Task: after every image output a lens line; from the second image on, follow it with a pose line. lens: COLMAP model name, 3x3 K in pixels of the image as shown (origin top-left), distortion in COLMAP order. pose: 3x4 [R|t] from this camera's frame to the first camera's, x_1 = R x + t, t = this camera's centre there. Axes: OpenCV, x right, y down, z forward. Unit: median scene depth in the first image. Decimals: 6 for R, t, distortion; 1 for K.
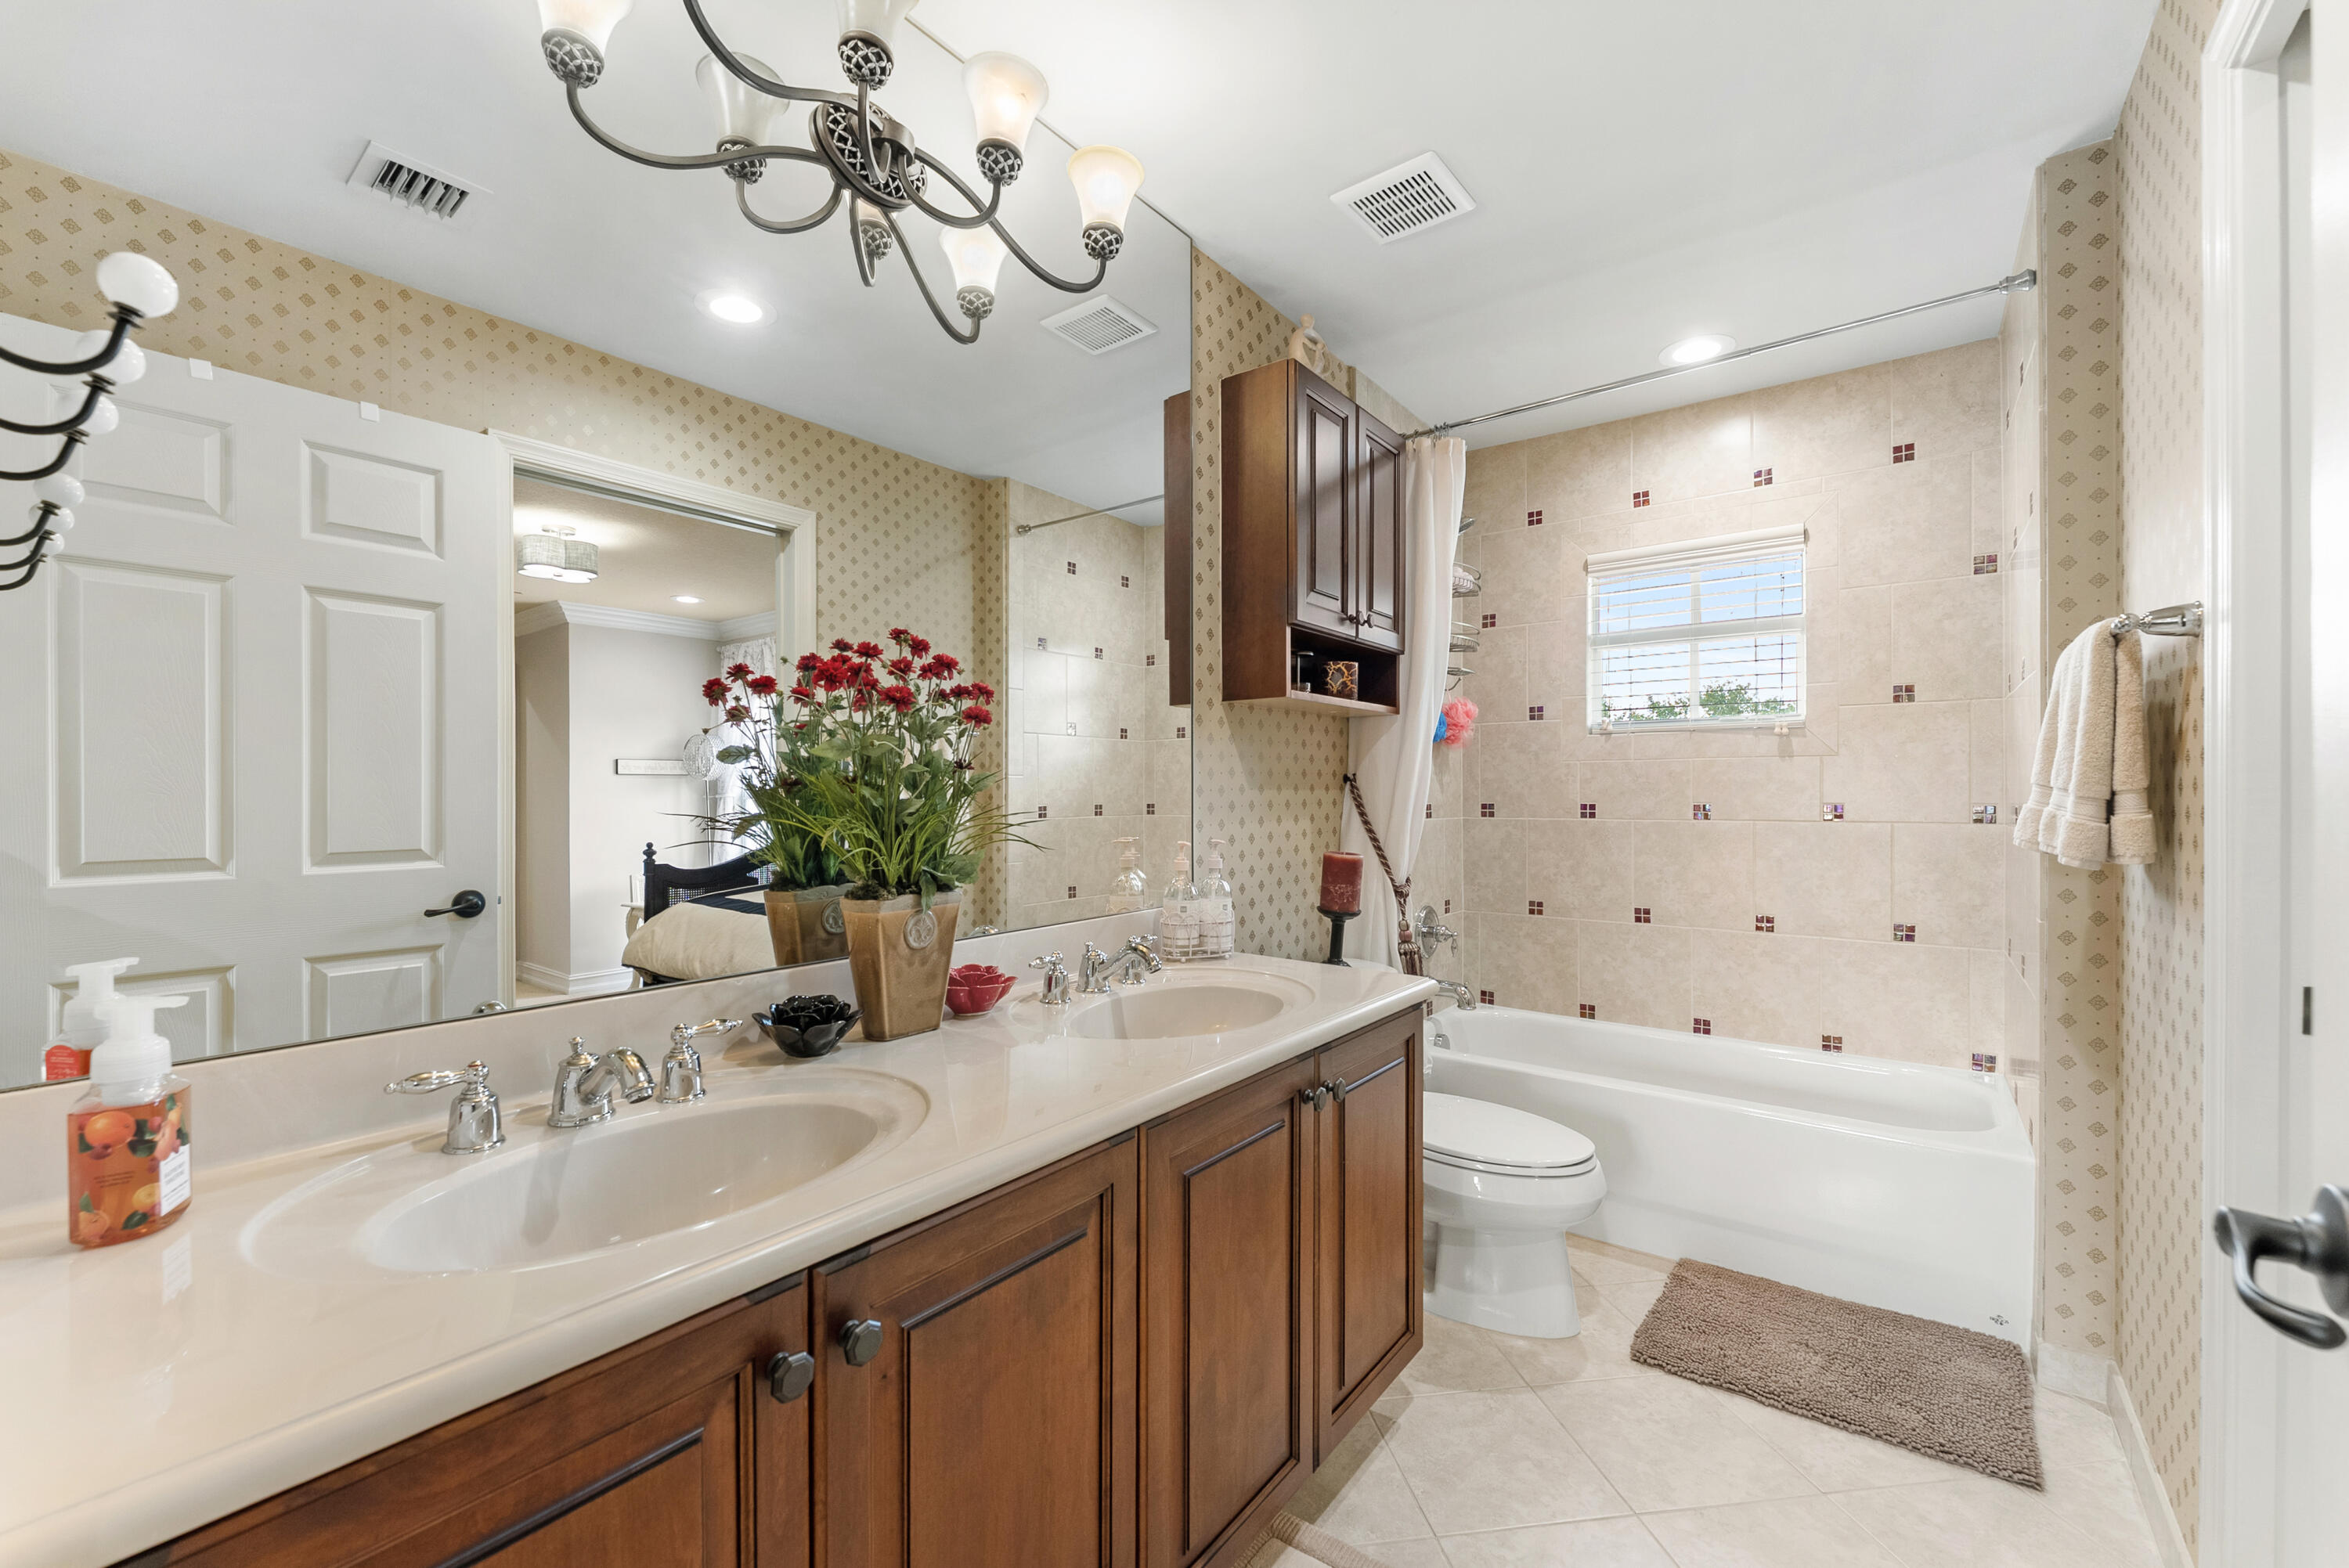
lens RADIAL K [[945.2, 0, 1181.3], [0, 945.2, 798.0], [0, 0, 1]] dist [0.002333, 0.000488]
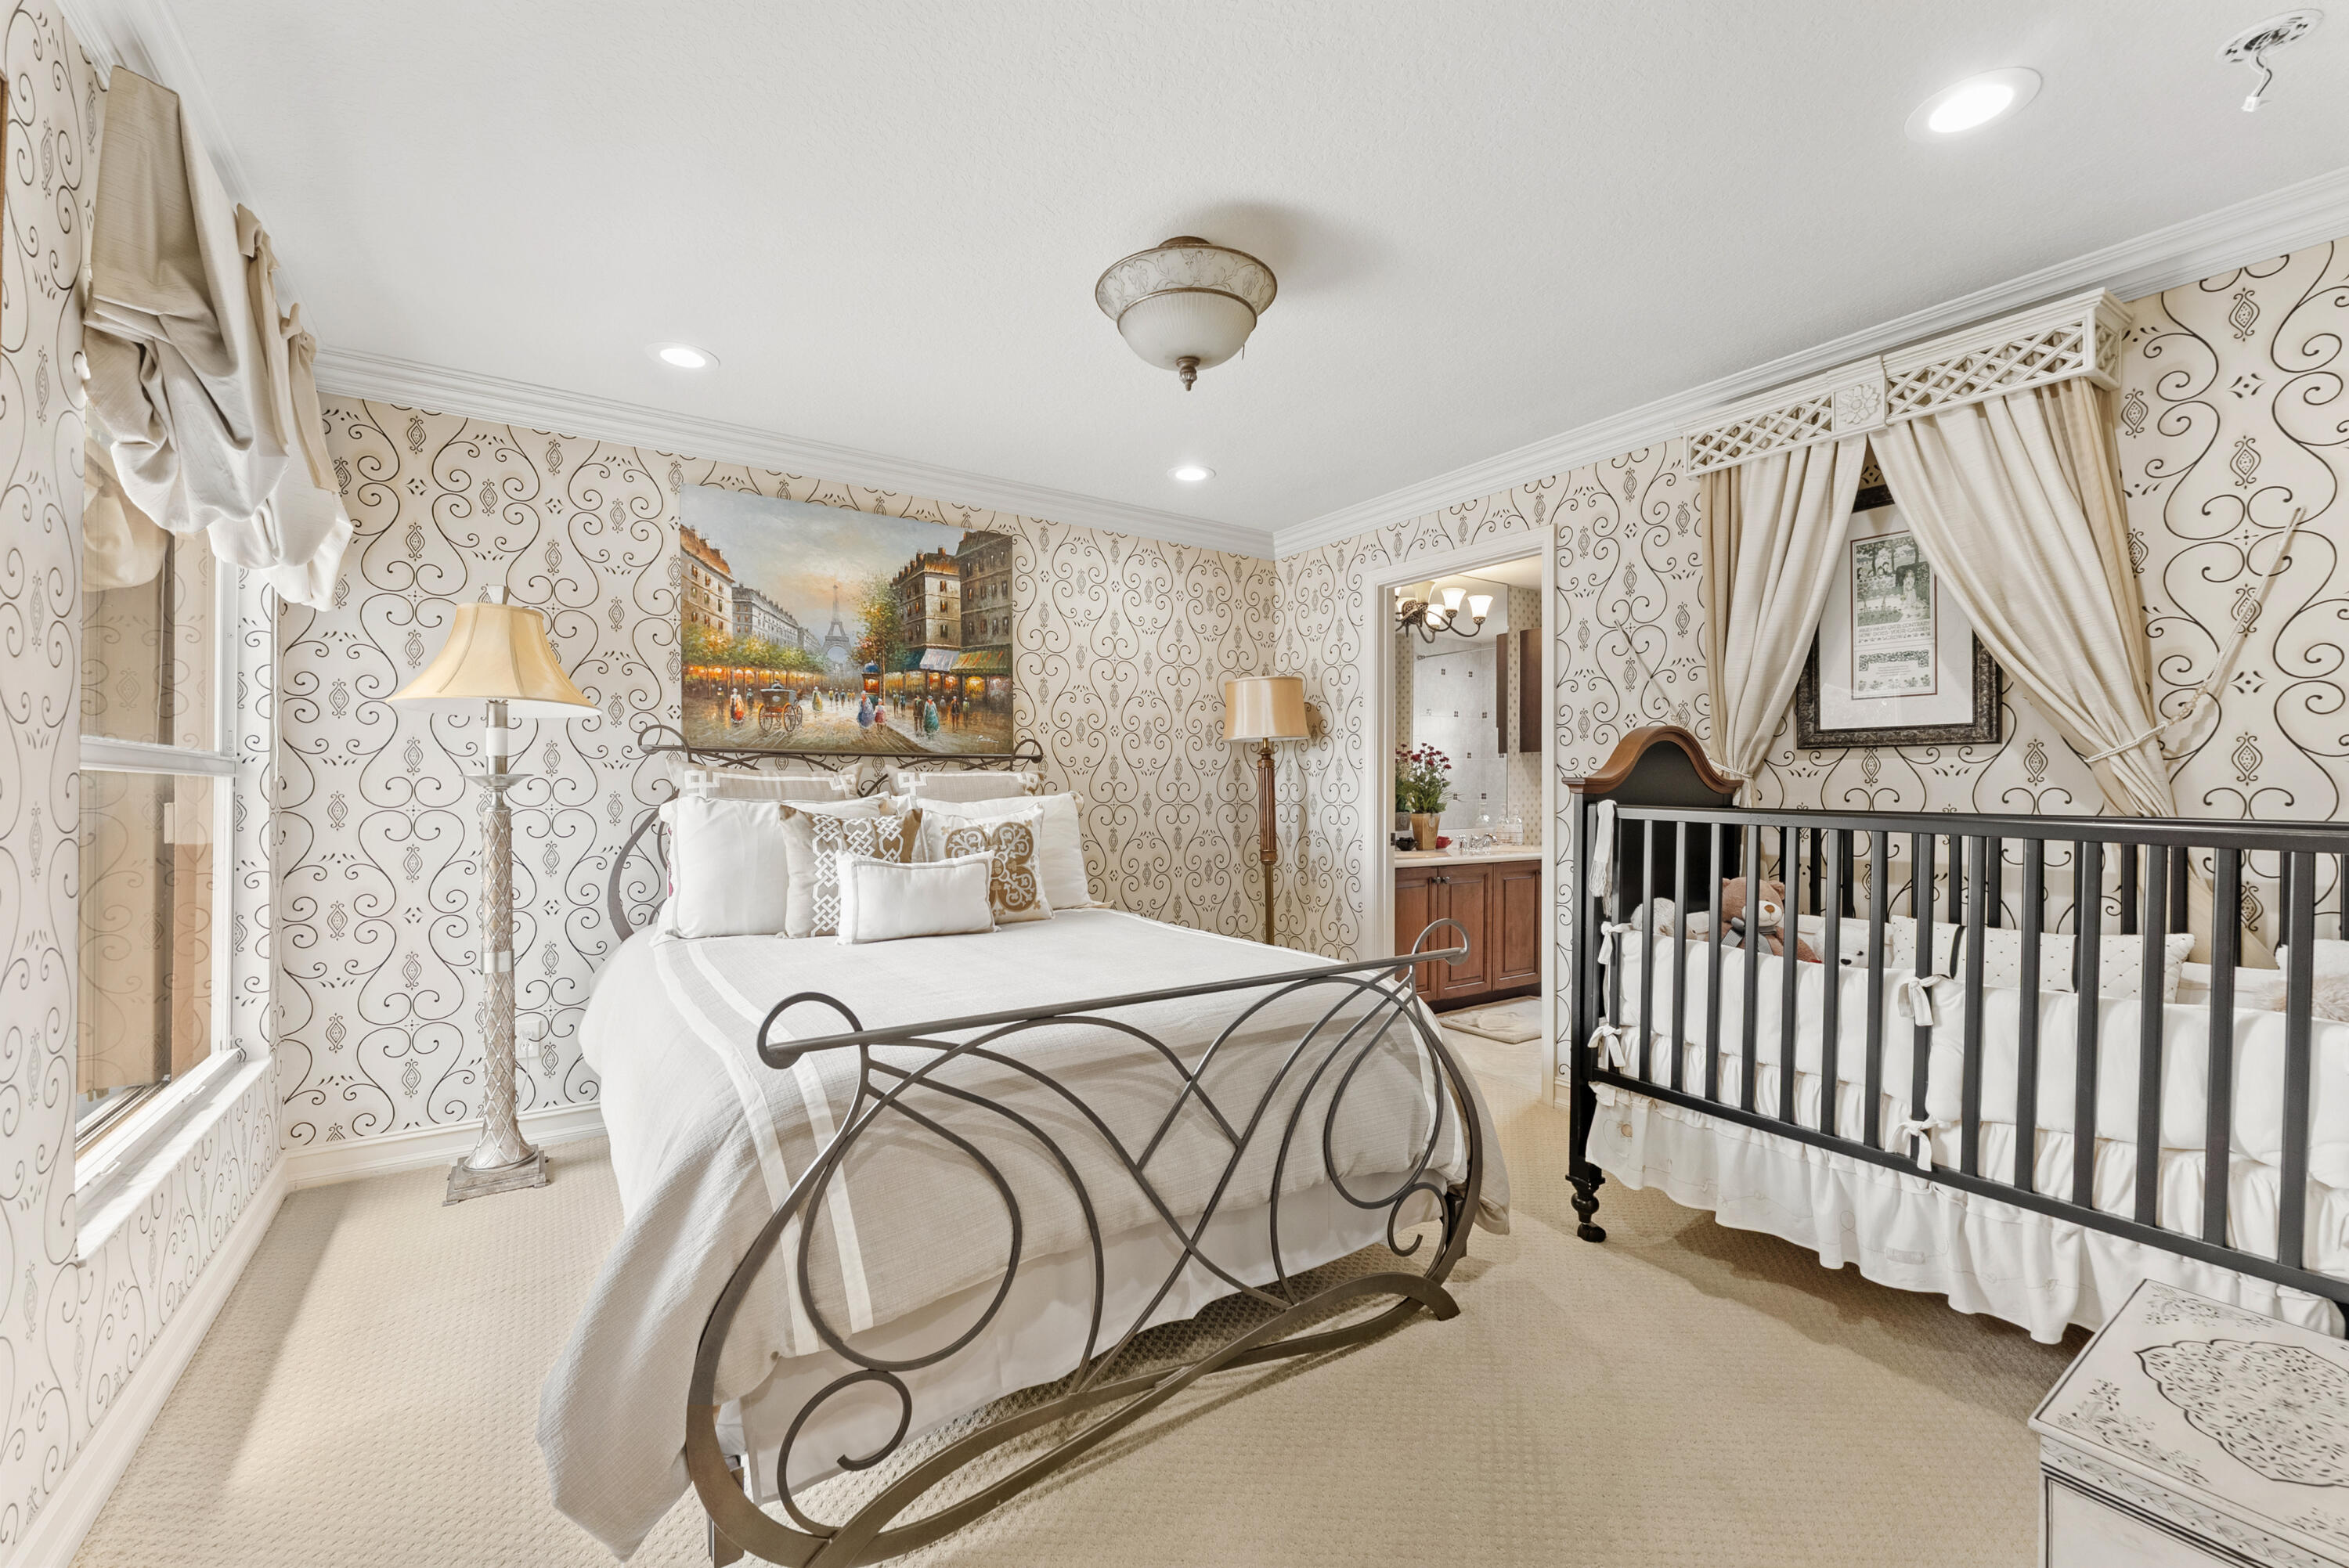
lens RADIAL K [[945.2, 0, 1181.3], [0, 945.2, 798.0], [0, 0, 1]] dist [0.002333, 0.000488]
pose [[0.948108, 0.005915, -0.317894, -0.011755], [-0.004340, 0.999975, 0.005664, 0.014047], [0.317920, -0.003991, 0.948109, -1.773397]]
